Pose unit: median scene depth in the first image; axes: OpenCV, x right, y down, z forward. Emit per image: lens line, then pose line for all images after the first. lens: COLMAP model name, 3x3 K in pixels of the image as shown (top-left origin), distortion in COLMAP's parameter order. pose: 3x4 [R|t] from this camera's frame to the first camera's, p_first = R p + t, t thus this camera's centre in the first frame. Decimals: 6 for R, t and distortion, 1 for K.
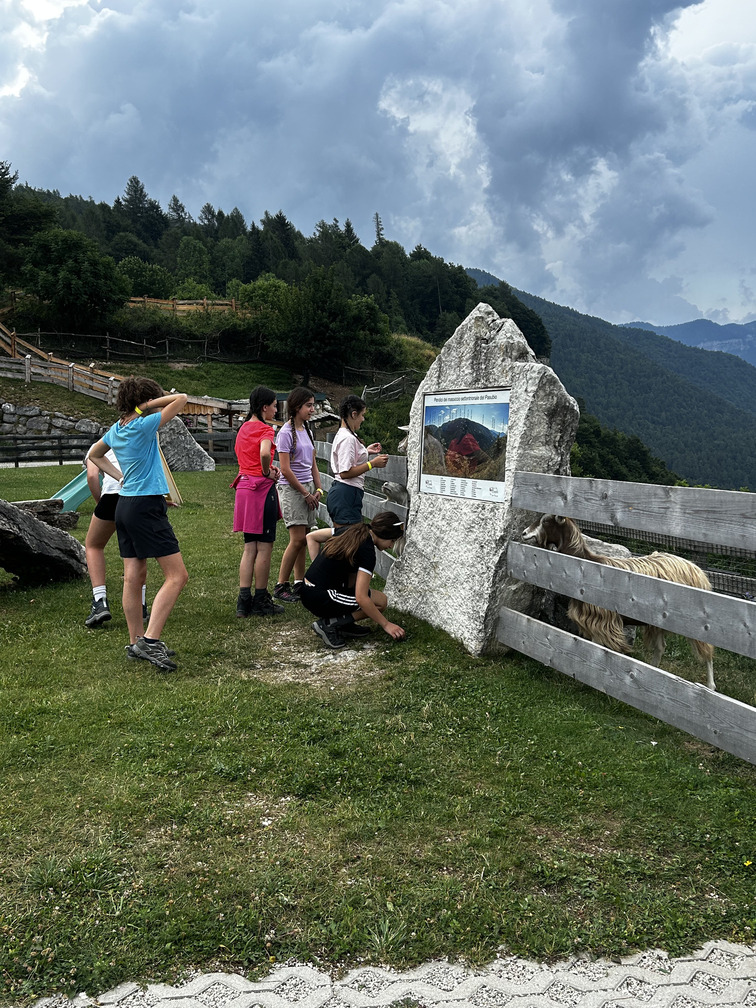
lens RADIAL K [[958.2, 0, 378.0], [0, 958.2, 504.0], [0, 0, 1]] dist [0.111506, -0.140884]
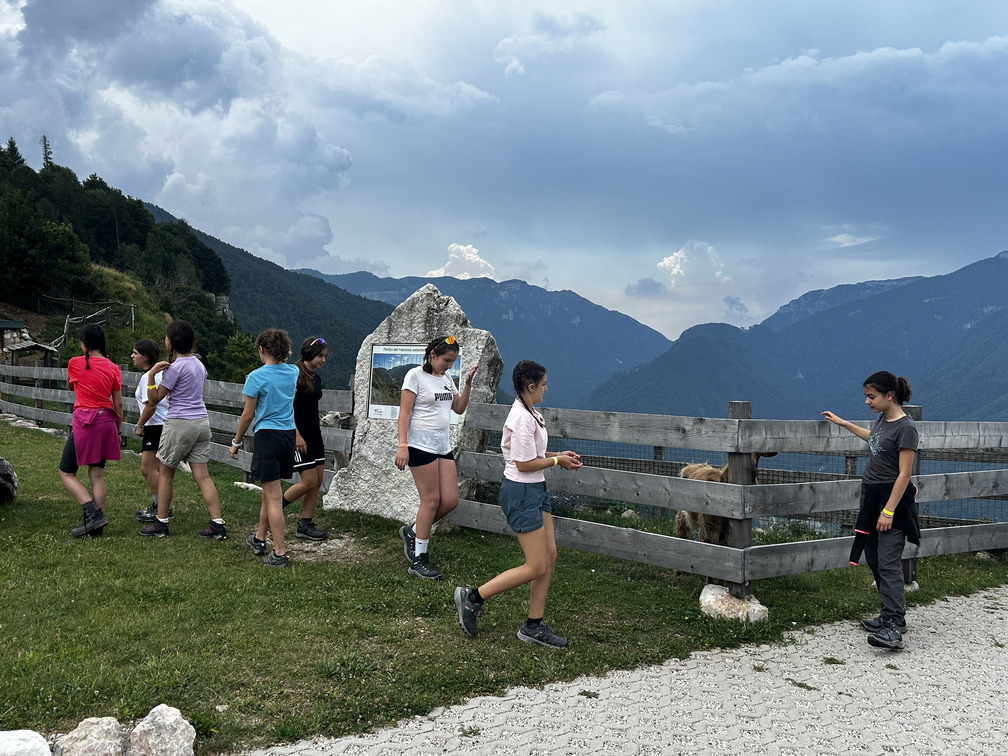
lens RADIAL K [[896.5, 0, 504.0], [0, 896.5, 378.0], [0, 0, 1]] dist [0.135903, -0.240985]
pose [[0.887036, 0.020037, 0.461266, -0.299470], [0.009254, 0.998086, -0.061151, 0.008437], [-0.461608, 0.058512, 0.885152, -0.155644]]
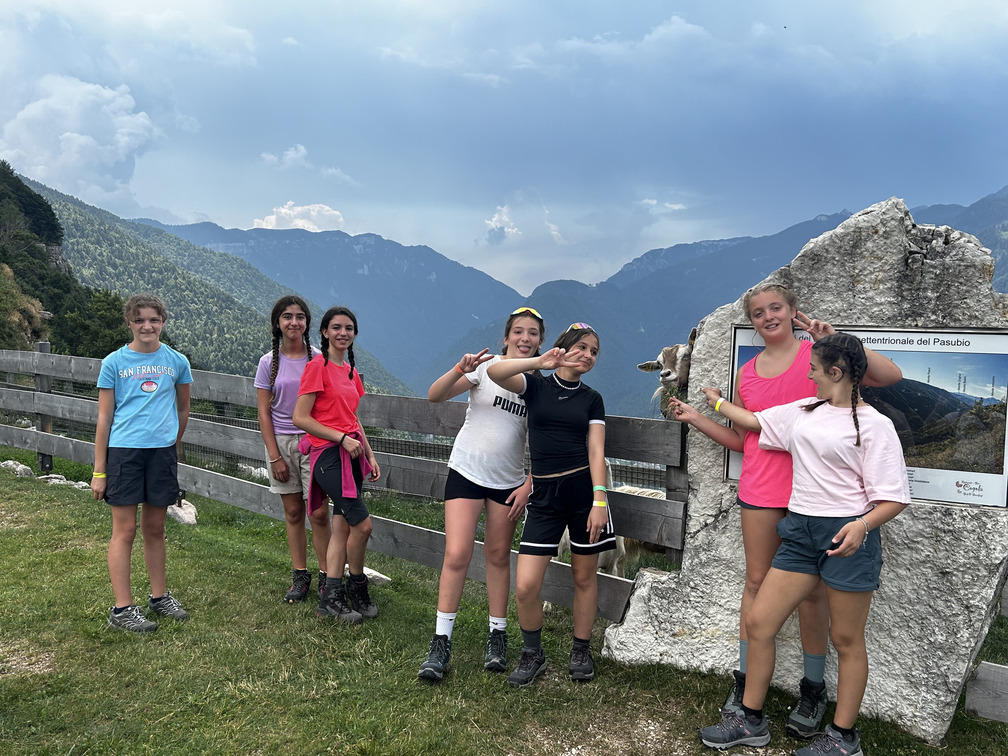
lens RADIAL K [[881.8, 0, 504.0], [0, 881.8, 378.0], [0, 0, 1]] dist [0.125435, -0.193003]
pose [[0.798598, -0.014874, 0.601681, -0.356306], [0.024292, 0.999677, -0.007529, -0.065007], [-0.601374, 0.020628, 0.798701, 0.503915]]
